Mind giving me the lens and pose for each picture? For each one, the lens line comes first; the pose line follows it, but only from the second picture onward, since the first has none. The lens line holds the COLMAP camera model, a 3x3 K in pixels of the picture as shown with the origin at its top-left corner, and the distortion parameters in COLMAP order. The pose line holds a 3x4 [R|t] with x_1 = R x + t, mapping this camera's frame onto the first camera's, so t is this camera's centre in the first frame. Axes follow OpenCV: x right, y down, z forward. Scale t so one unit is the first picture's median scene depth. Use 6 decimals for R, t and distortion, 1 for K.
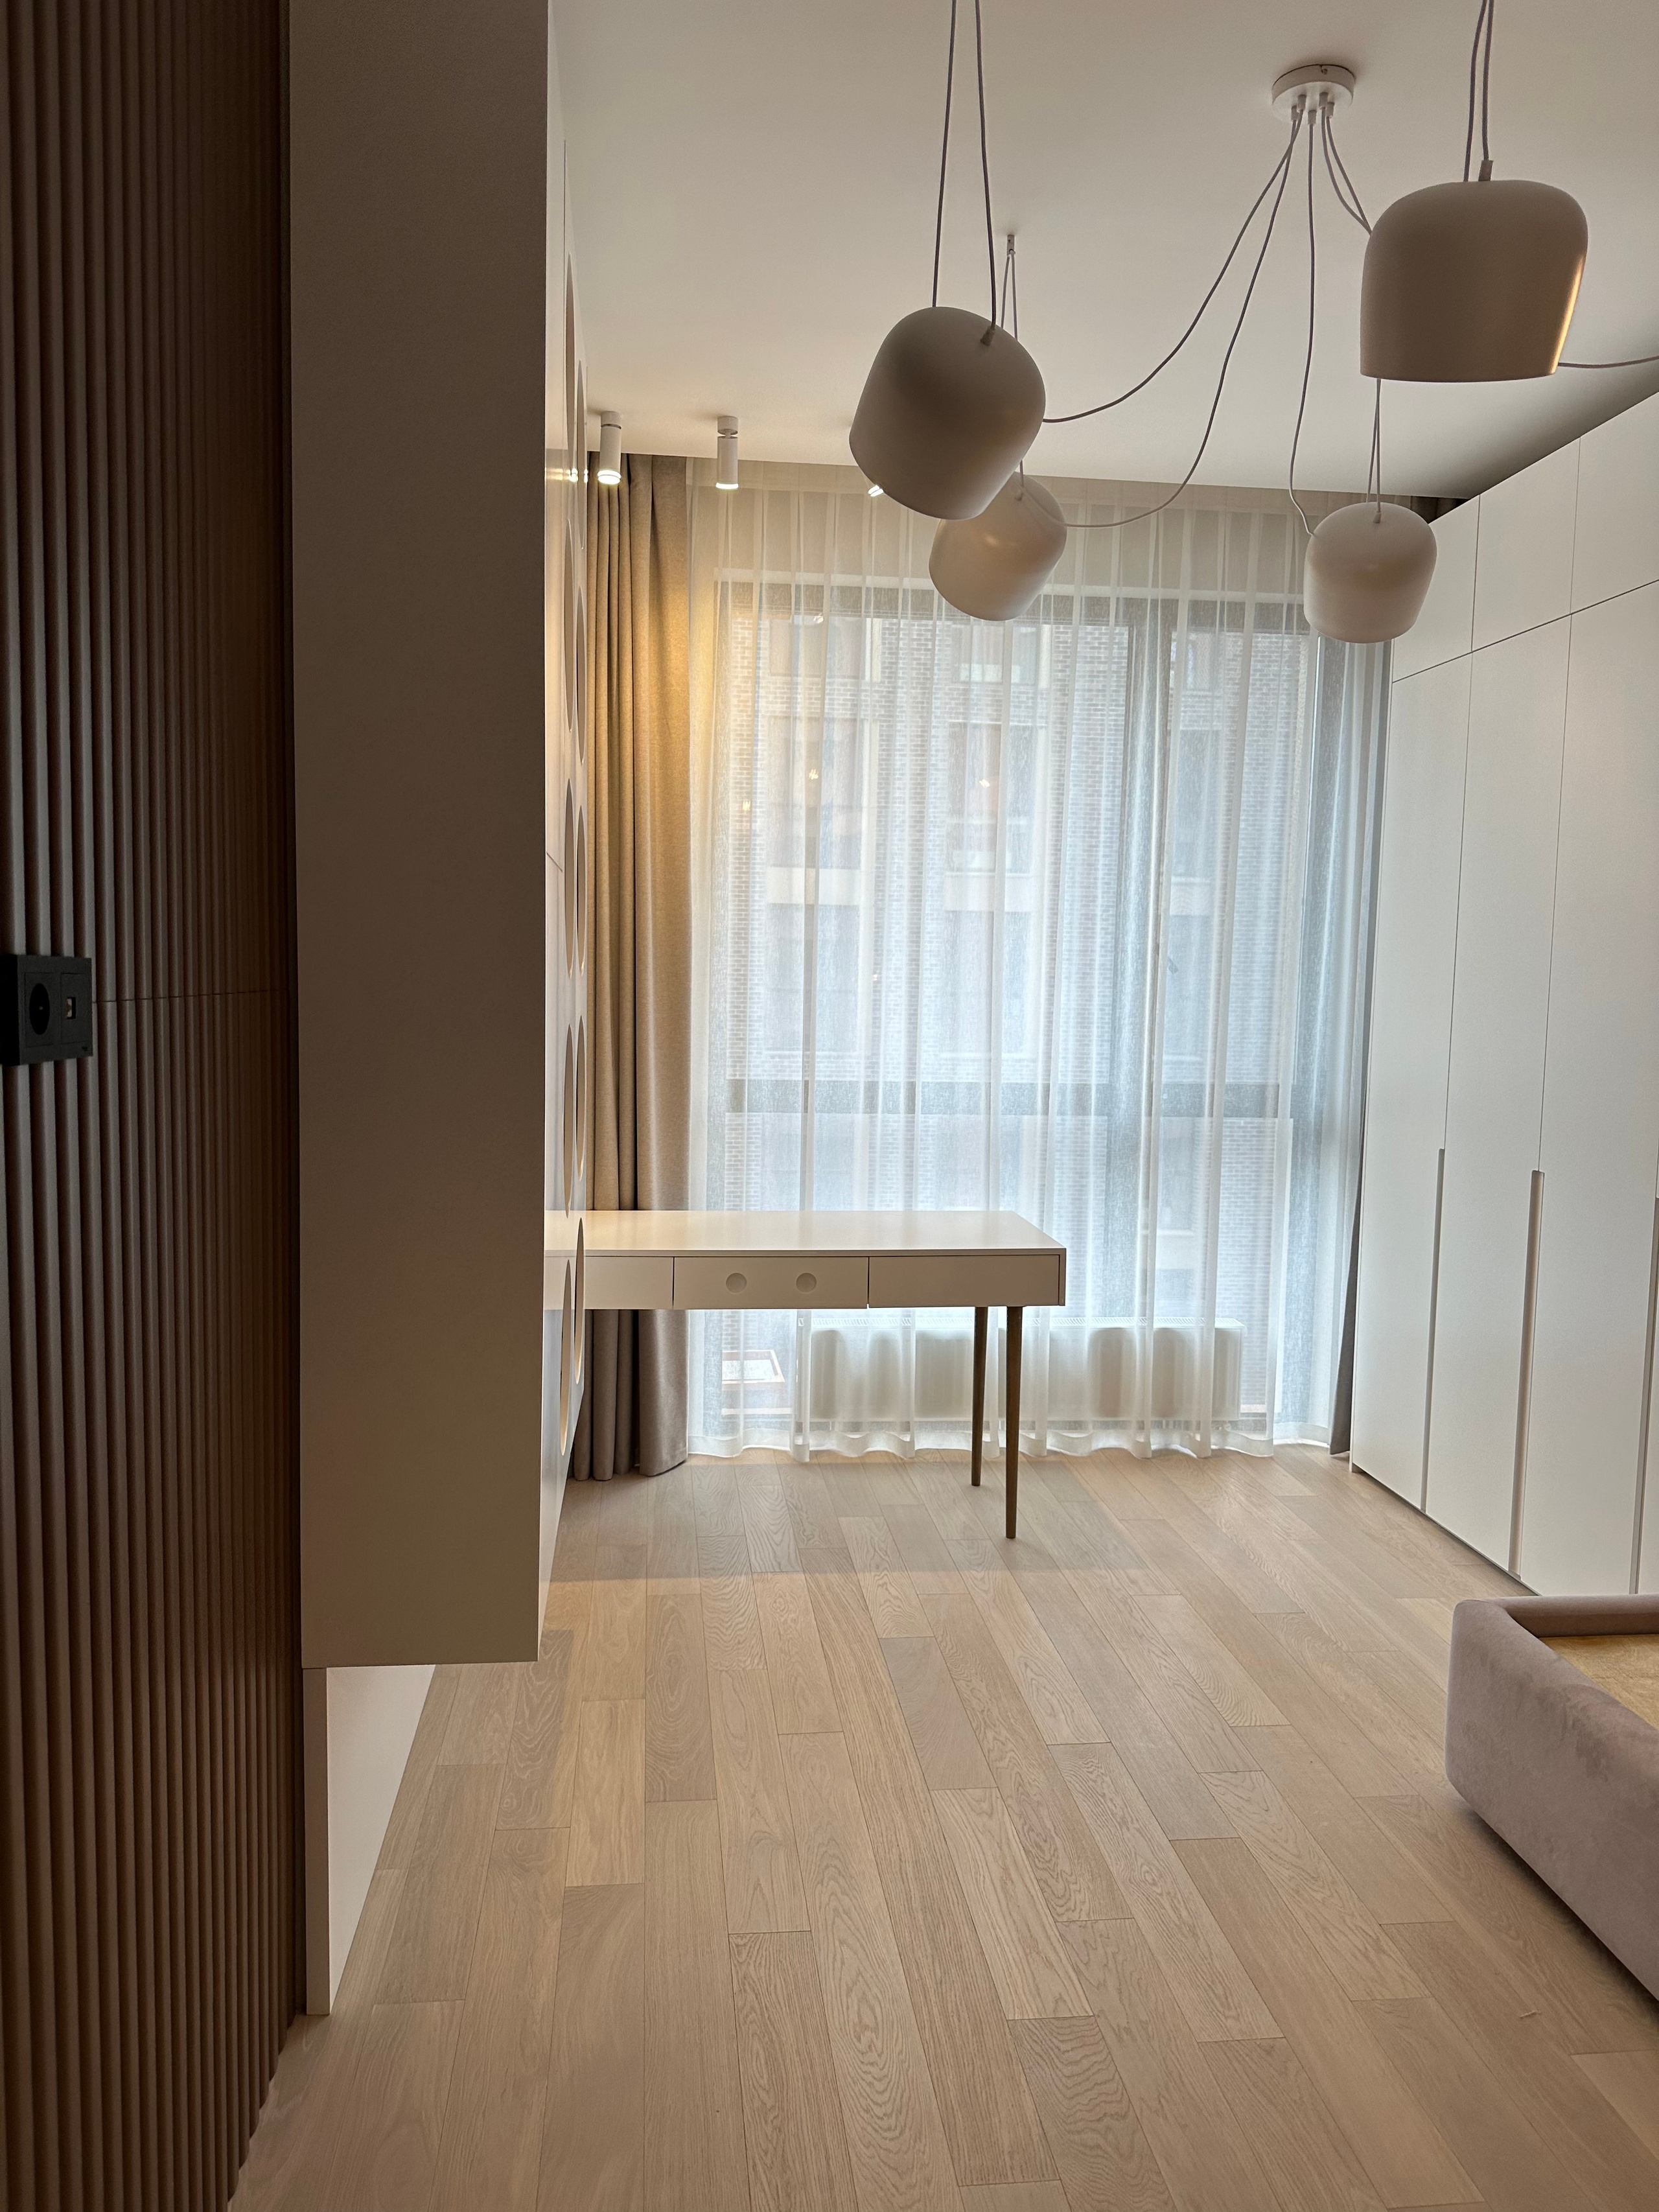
lens RADIAL K [[1547.3, 0, 820.3], [0, 1547.3, 1098.4], [0, 0, 1]] dist [0.038910, -0.055386]
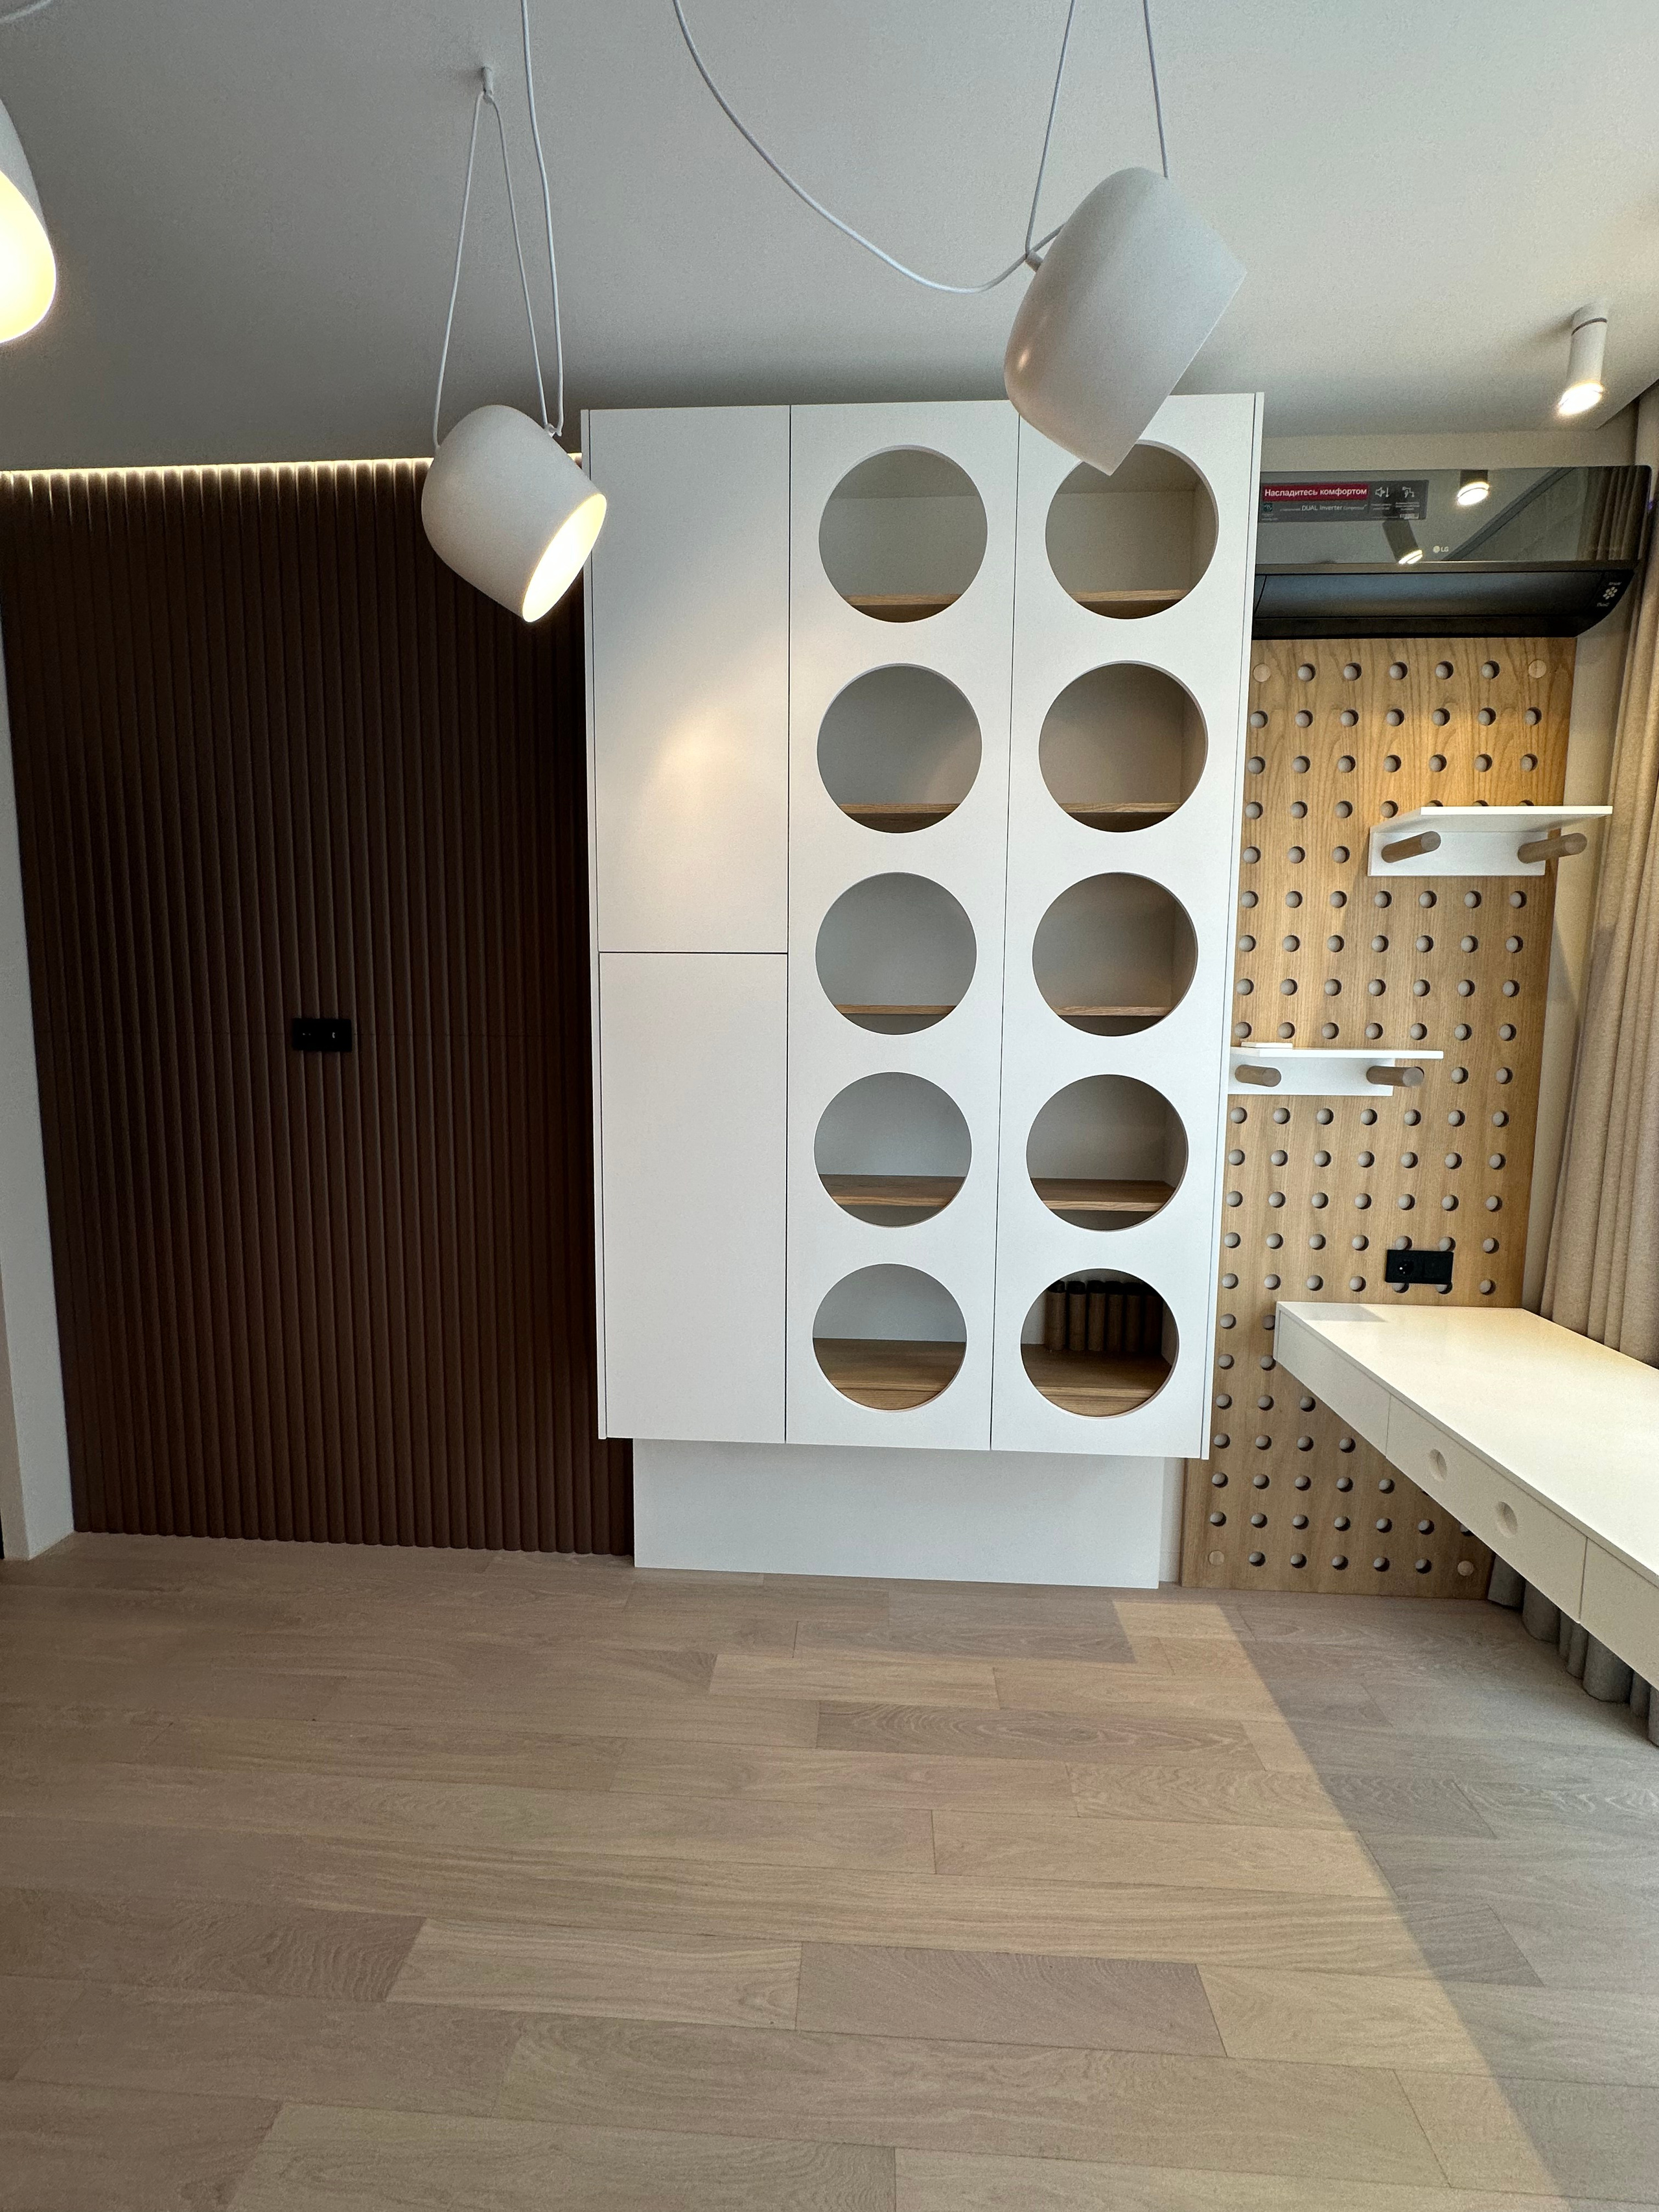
lens RADIAL K [[882.2, 0, 837.8], [0, 882.2, 1107.4], [0, 0, 1]] dist [-0.005622, 0.001575]
pose [[-0.154498, 0.076459, -0.985030, 0.375790], [-0.094951, 0.991237, 0.091834, -0.058631], [0.983420, 0.107718, -0.145884, 0.739915]]
